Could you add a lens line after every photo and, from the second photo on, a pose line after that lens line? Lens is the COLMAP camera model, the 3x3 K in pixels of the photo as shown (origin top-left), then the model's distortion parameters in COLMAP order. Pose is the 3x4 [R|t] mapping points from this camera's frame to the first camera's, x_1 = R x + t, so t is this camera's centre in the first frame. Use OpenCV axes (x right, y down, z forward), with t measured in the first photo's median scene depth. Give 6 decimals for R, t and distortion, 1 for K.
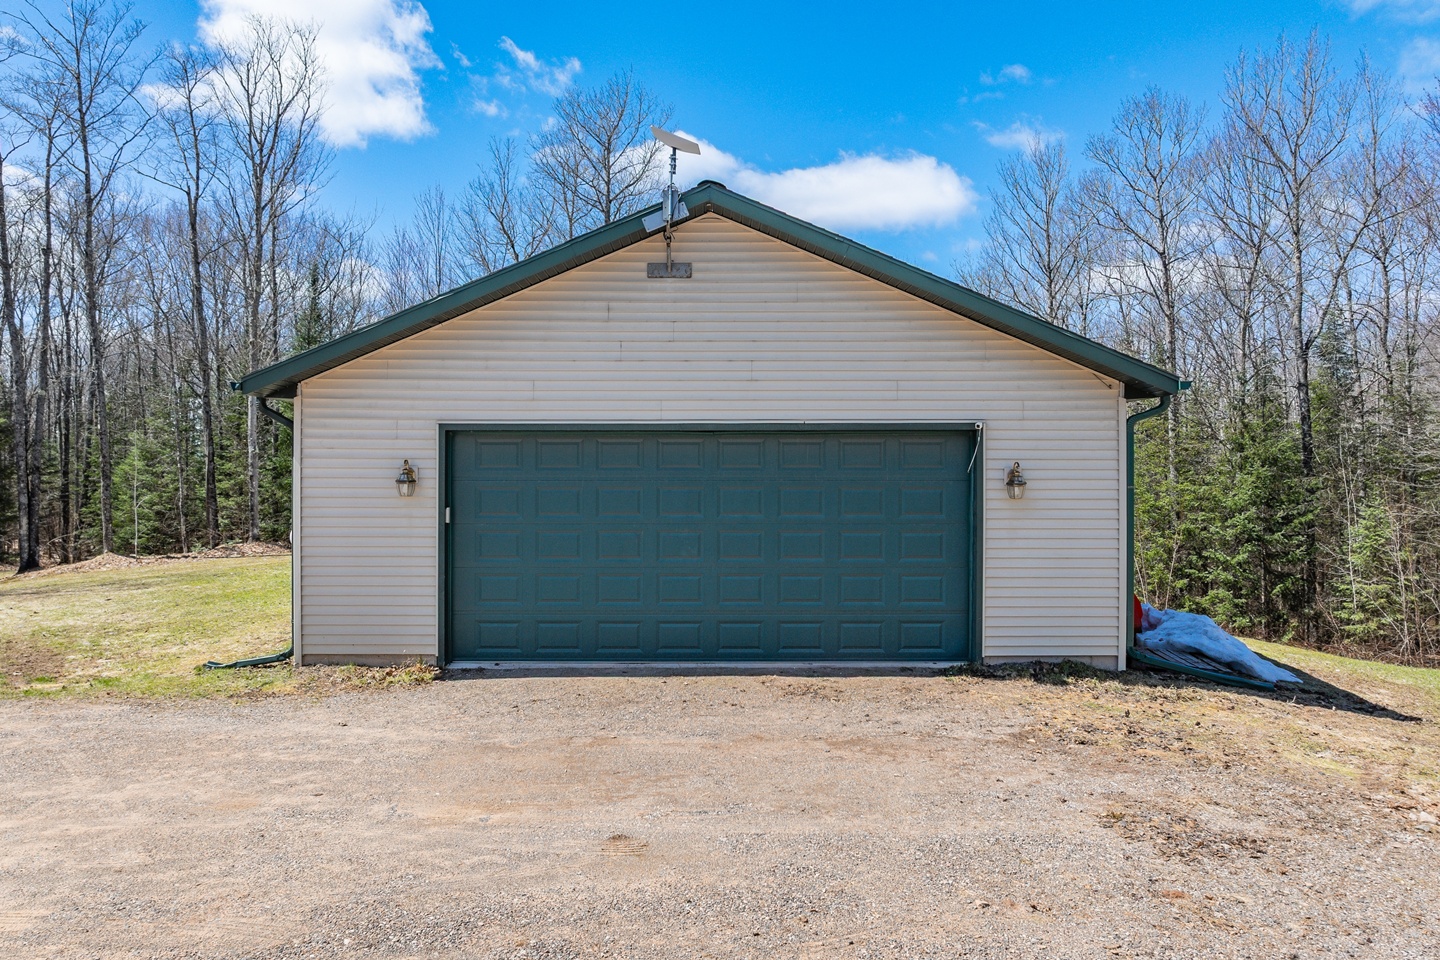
lens RADIAL K [[1011.1, 0, 708.5], [0, 1011.1, 482.7], [0, 0, 1]] dist [-0.040923, 0.025880]
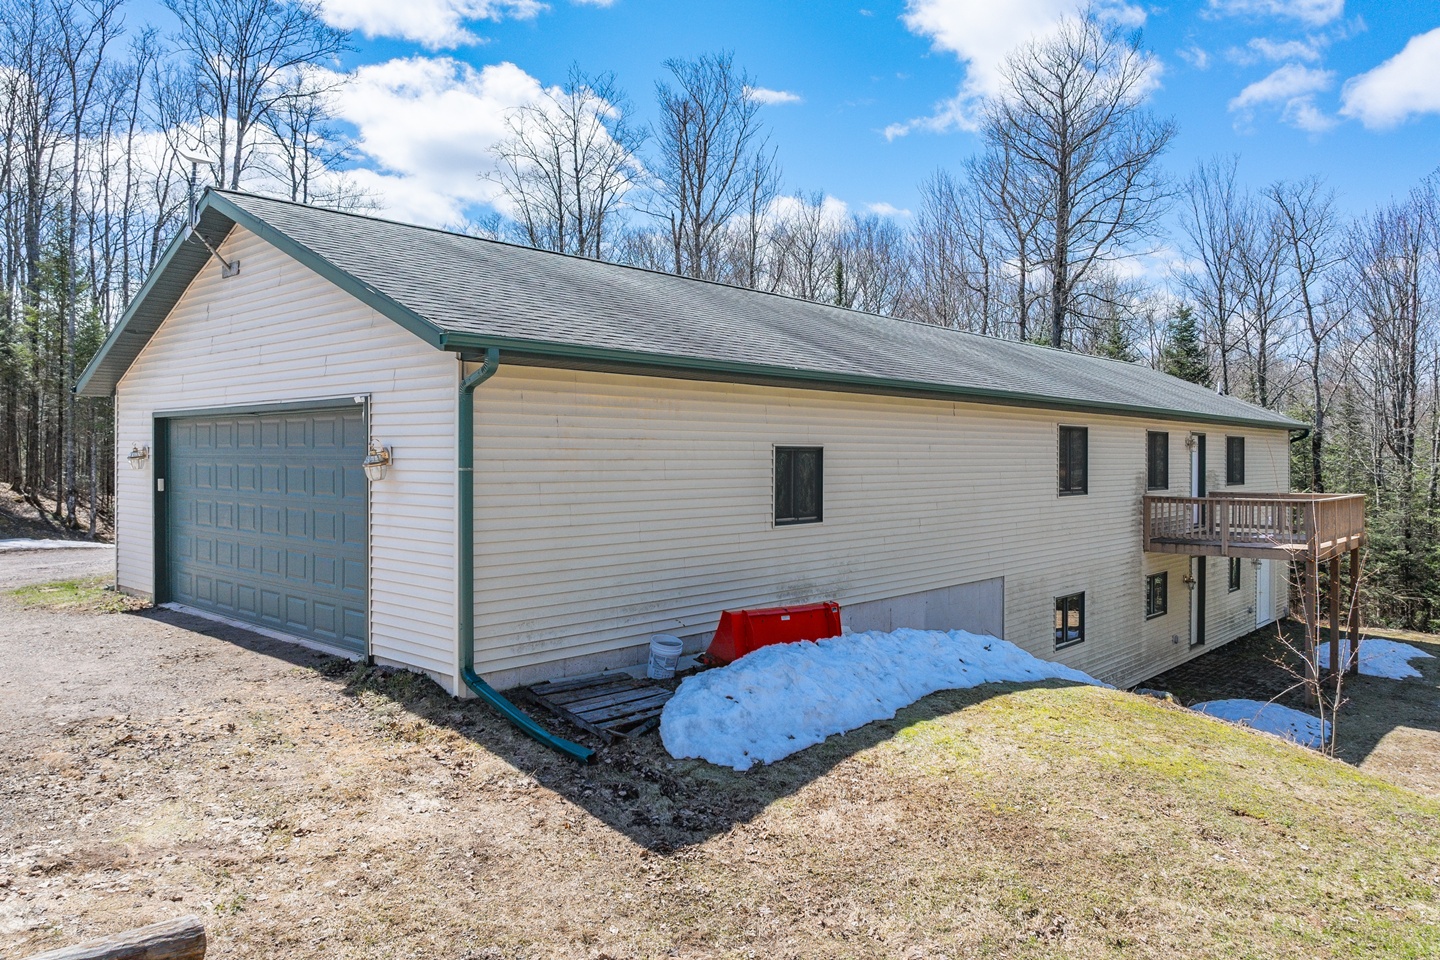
lens RADIAL K [[1011.1, 0, 718.5], [0, 1011.1, 468.0], [0, 0, 1]] dist [-0.040923, 0.025880]
pose [[0.734031, 0.006198, -0.679087, 0.394816], [-0.006618, 0.999976, 0.001973, 0.001047], [0.679084, 0.003046, 0.734055, 0.200006]]
